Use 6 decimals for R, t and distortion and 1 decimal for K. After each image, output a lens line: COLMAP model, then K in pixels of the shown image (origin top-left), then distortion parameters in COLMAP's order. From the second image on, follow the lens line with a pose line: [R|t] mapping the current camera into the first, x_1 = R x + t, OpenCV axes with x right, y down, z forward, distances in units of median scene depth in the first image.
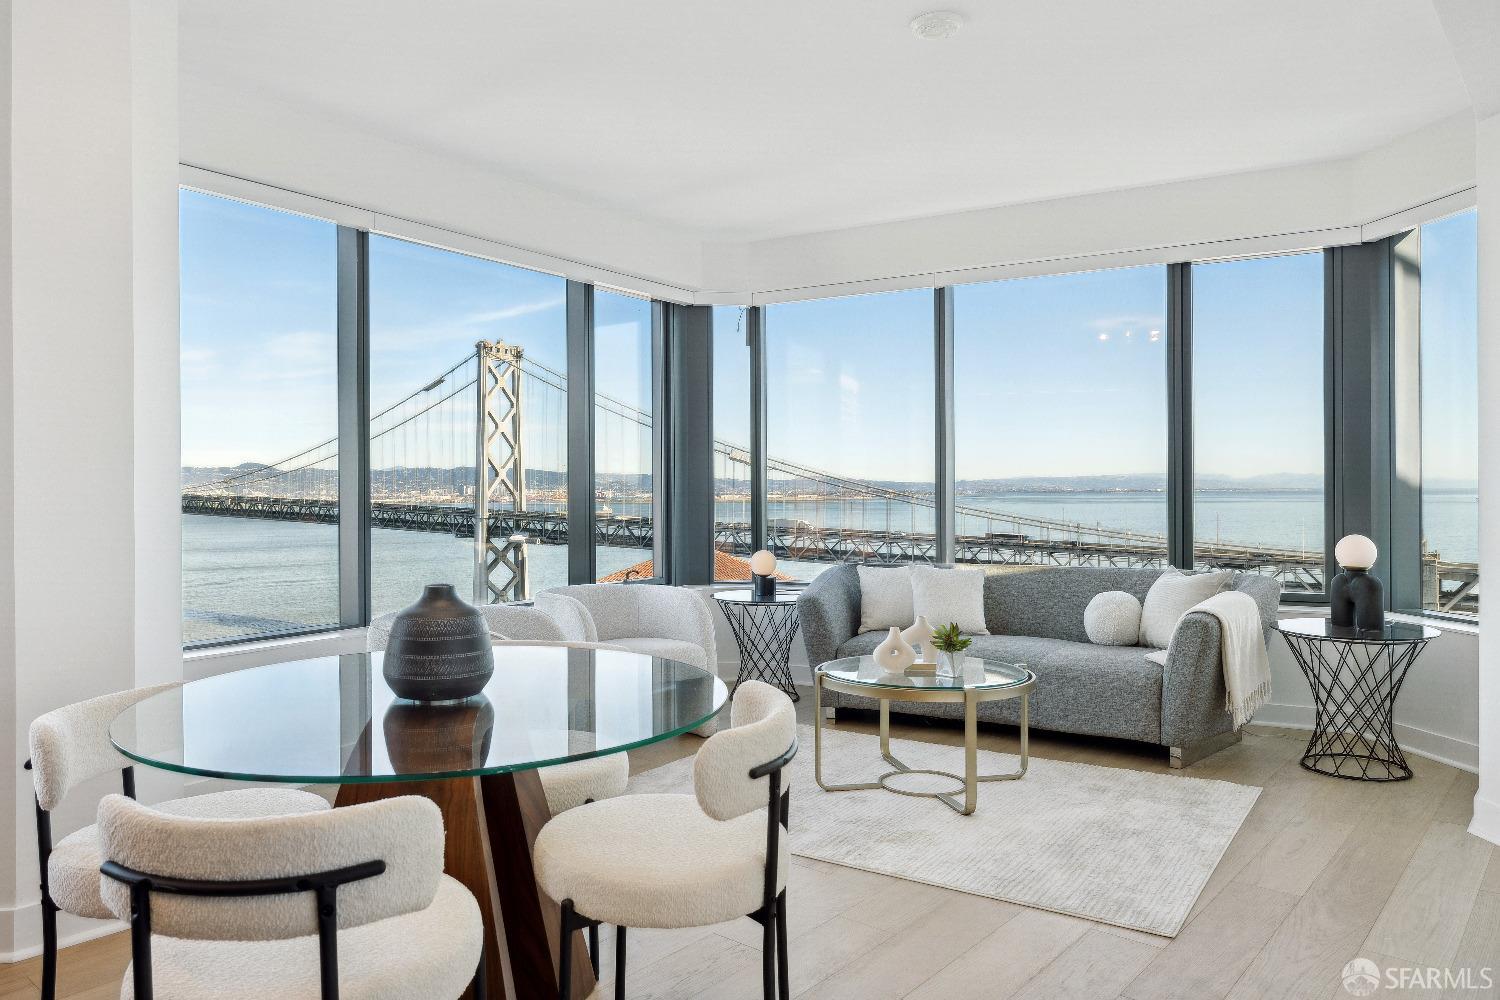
lens RADIAL K [[1030.0, 0, 739.3], [0, 1030.0, 500.2], [0, 0, 1]] dist [-0.001943, 0.007697]
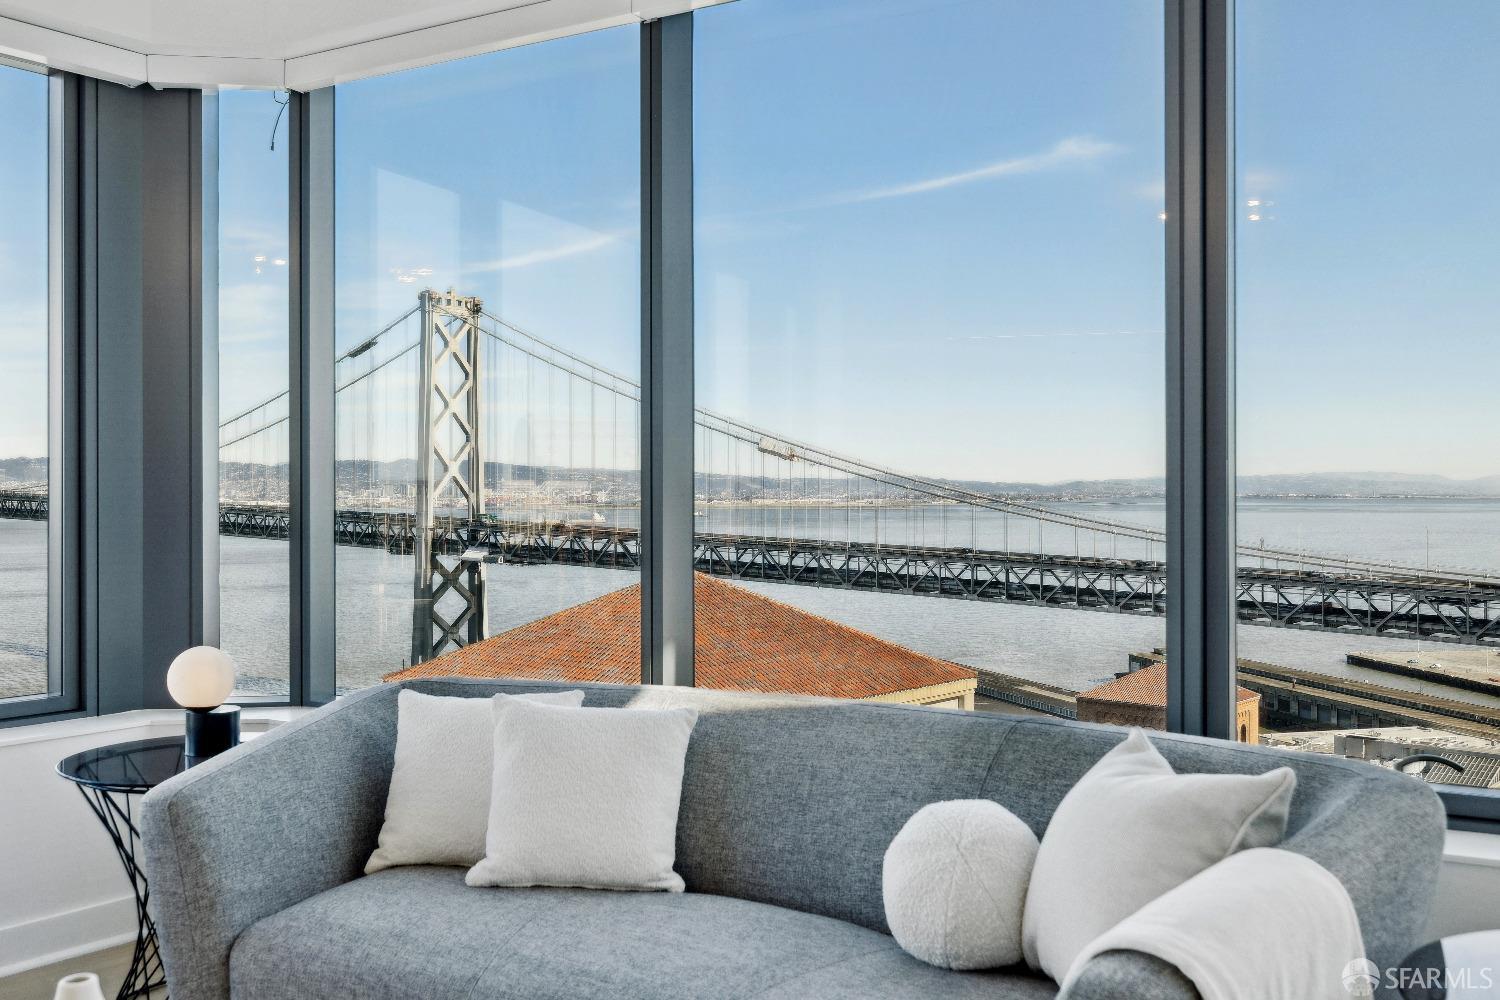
lens RADIAL K [[1382.8, 0, 741.6], [0, 1382.8, 487.5], [0, 0, 1]] dist [0.001134, 0.000000]
pose [[0.999621, 0.005525, -0.026958, 0.245444], [-0.005877, 0.999899, -0.012965, -0.008491], [0.026884, 0.013119, 0.999552, 0.435090]]
